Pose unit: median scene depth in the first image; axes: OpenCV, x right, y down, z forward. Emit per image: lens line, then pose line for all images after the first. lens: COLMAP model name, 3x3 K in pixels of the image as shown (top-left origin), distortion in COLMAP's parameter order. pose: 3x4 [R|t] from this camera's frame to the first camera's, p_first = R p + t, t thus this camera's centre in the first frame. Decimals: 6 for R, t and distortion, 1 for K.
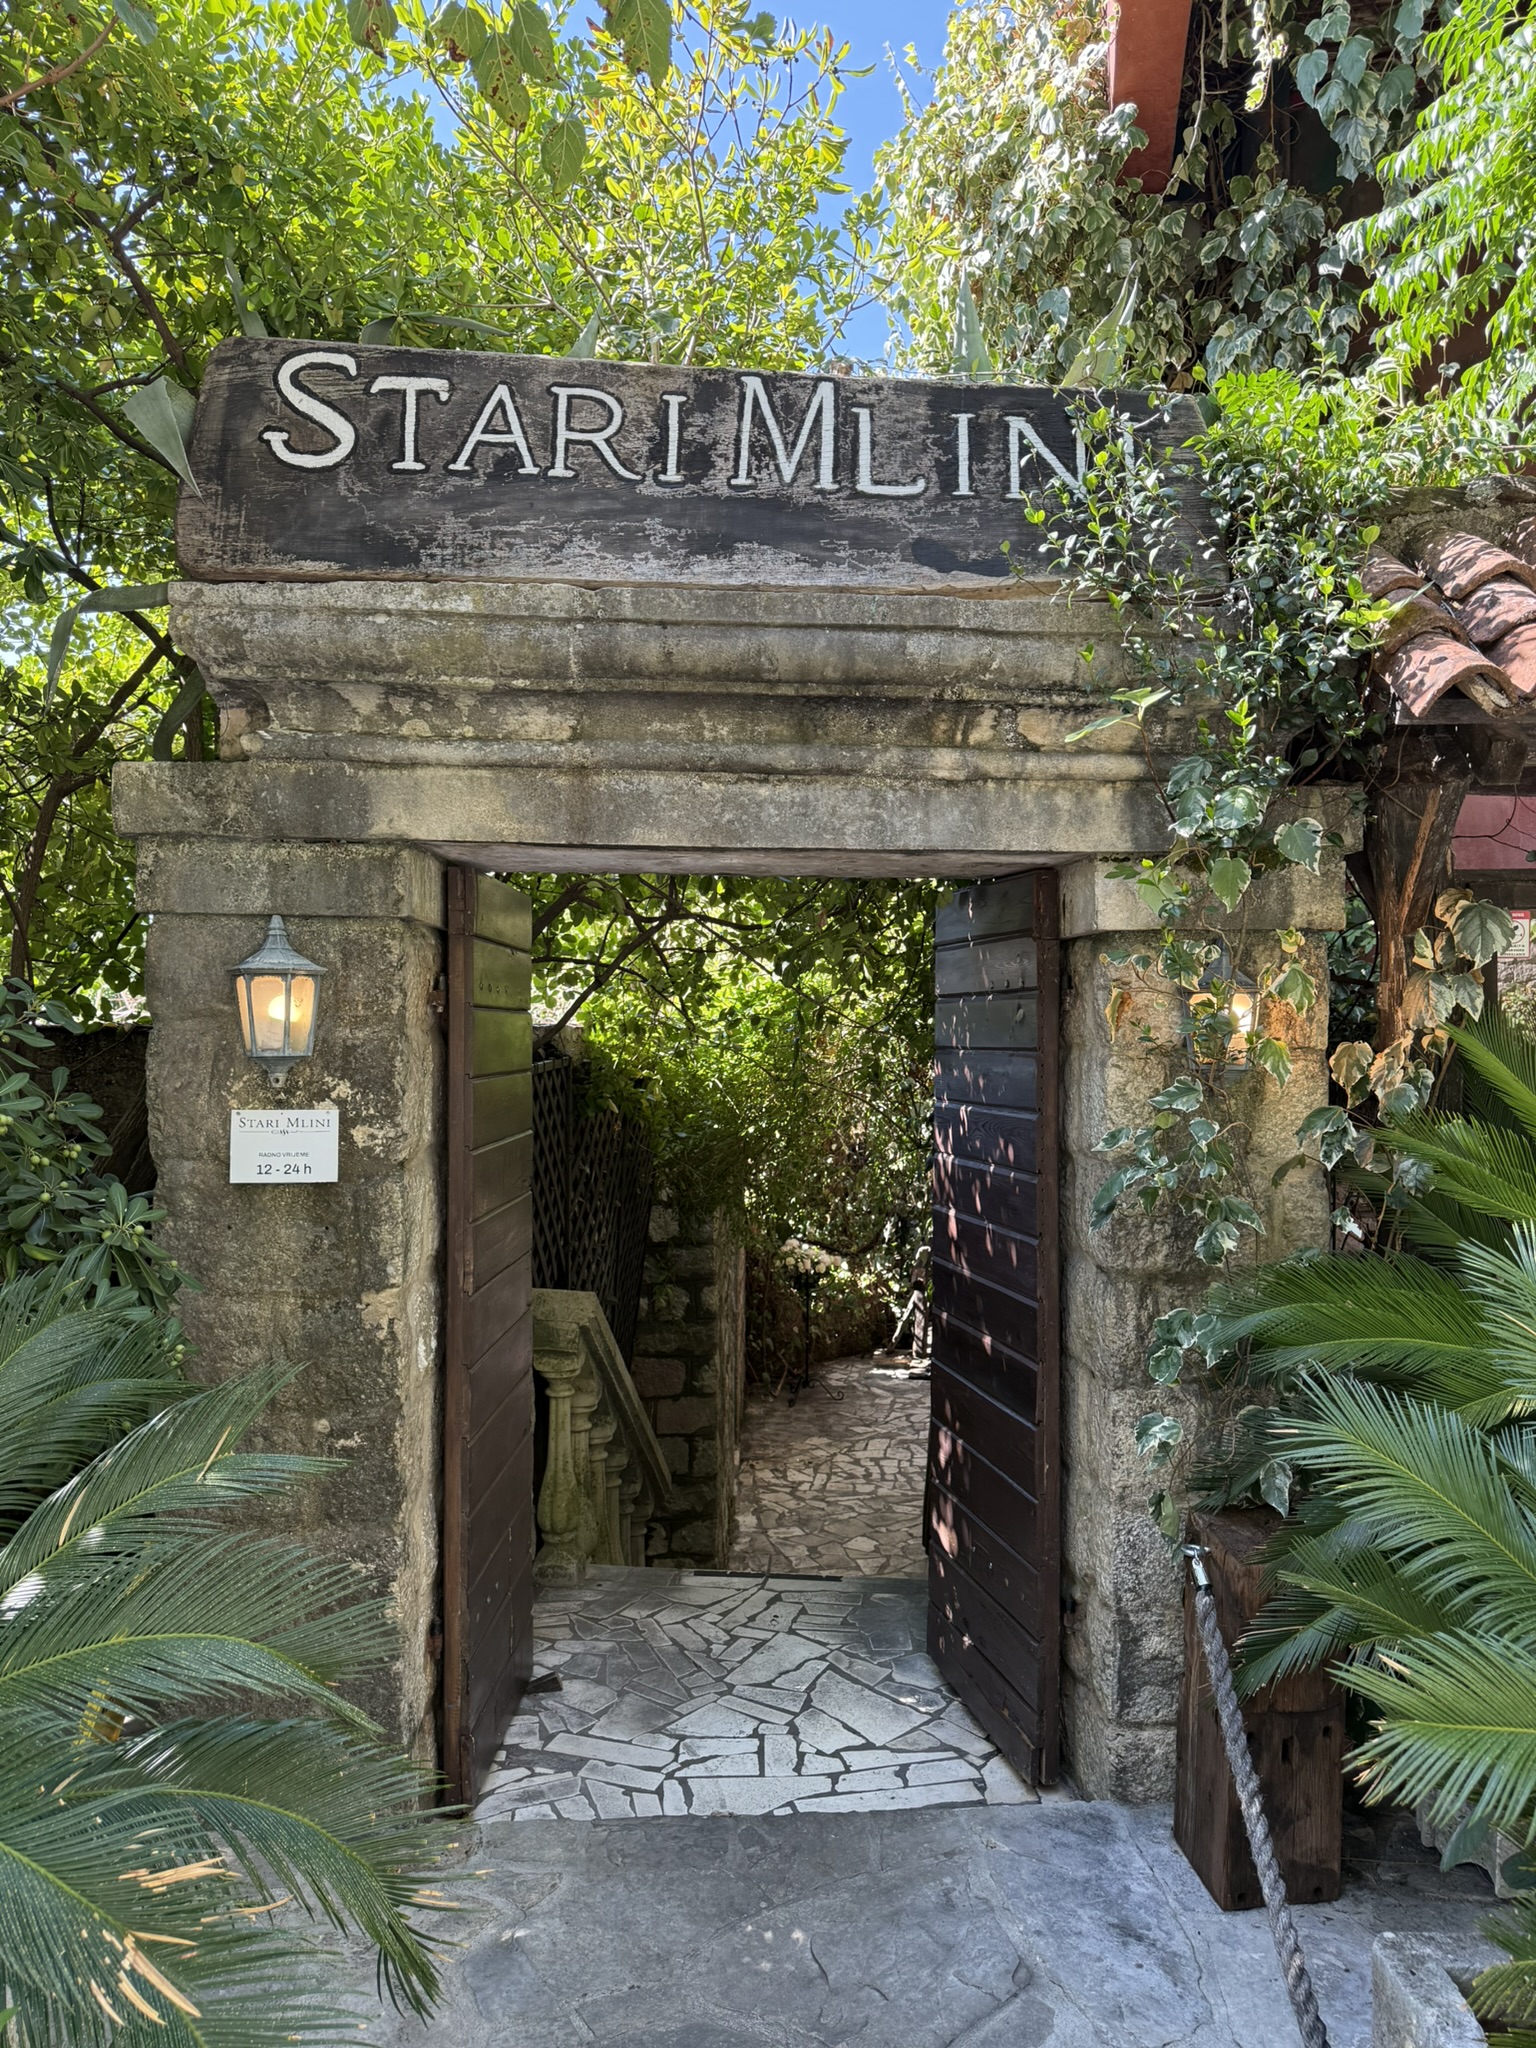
lens RADIAL K [[1431.8, 0, 776.0], [0, 1431.8, 1031.5], [0, 0, 1]] dist [0.129211, -0.206353]
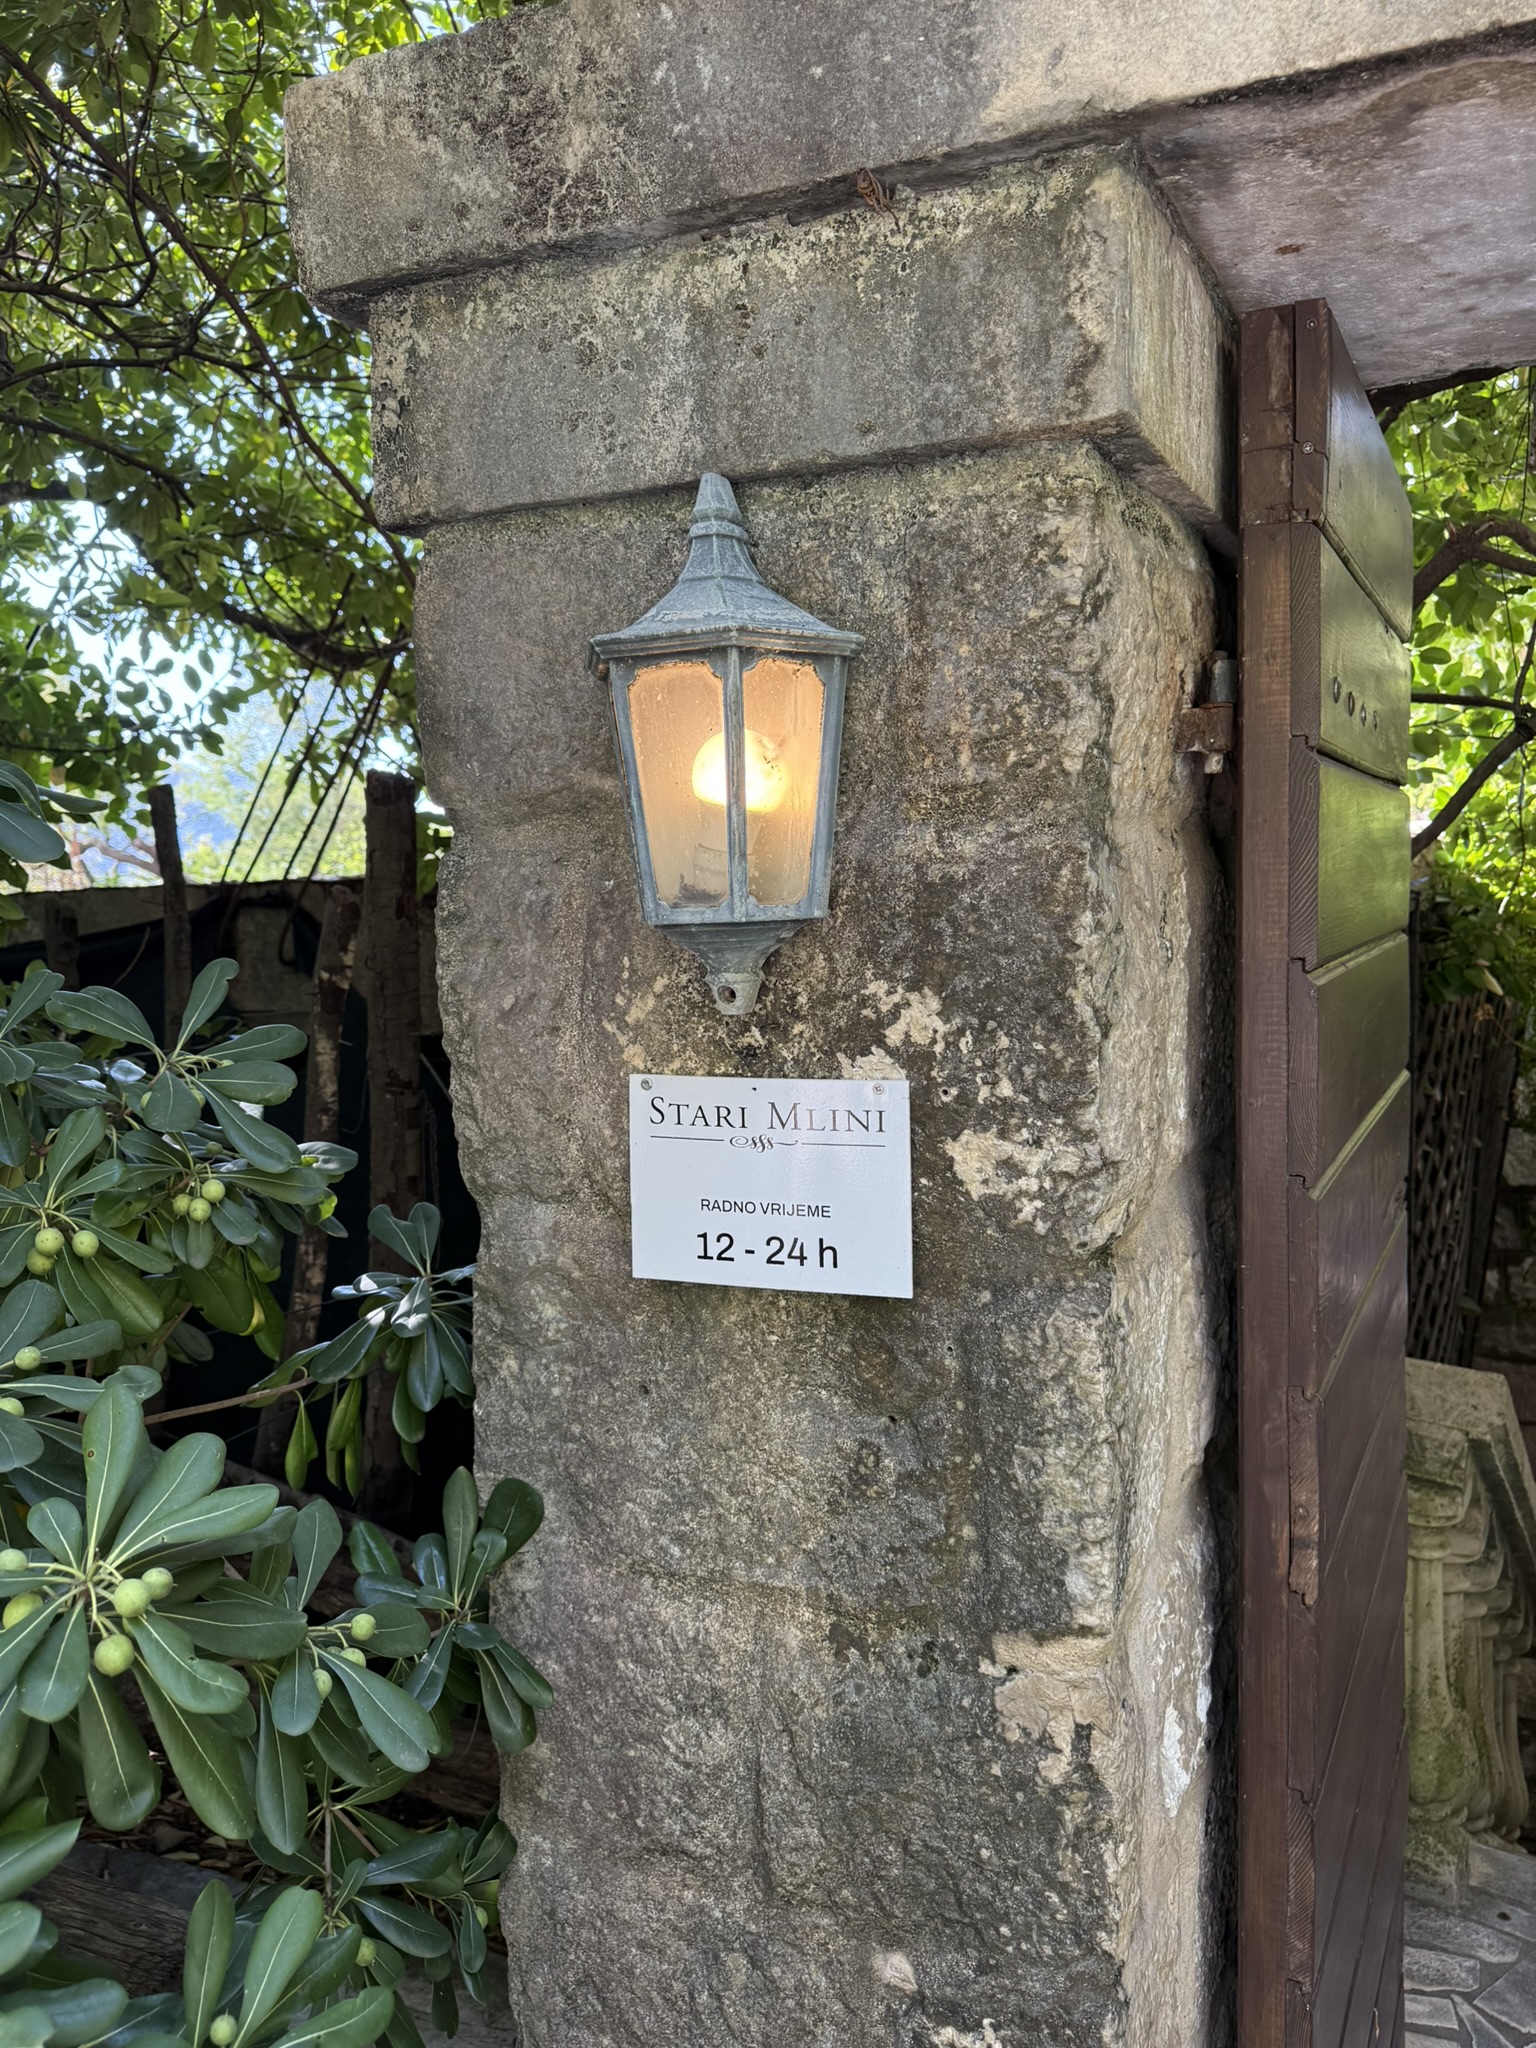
lens RADIAL K [[1431.8, 0, 776.0], [0, 1431.8, 1031.5], [0, 0, 1]] dist [0.129211, -0.206353]
pose [[0.886337, 0.016411, -0.462749, -0.179332], [0.033118, 0.994566, 0.098704, 0.010071], [0.461854, -0.102811, 0.880977, 0.701725]]
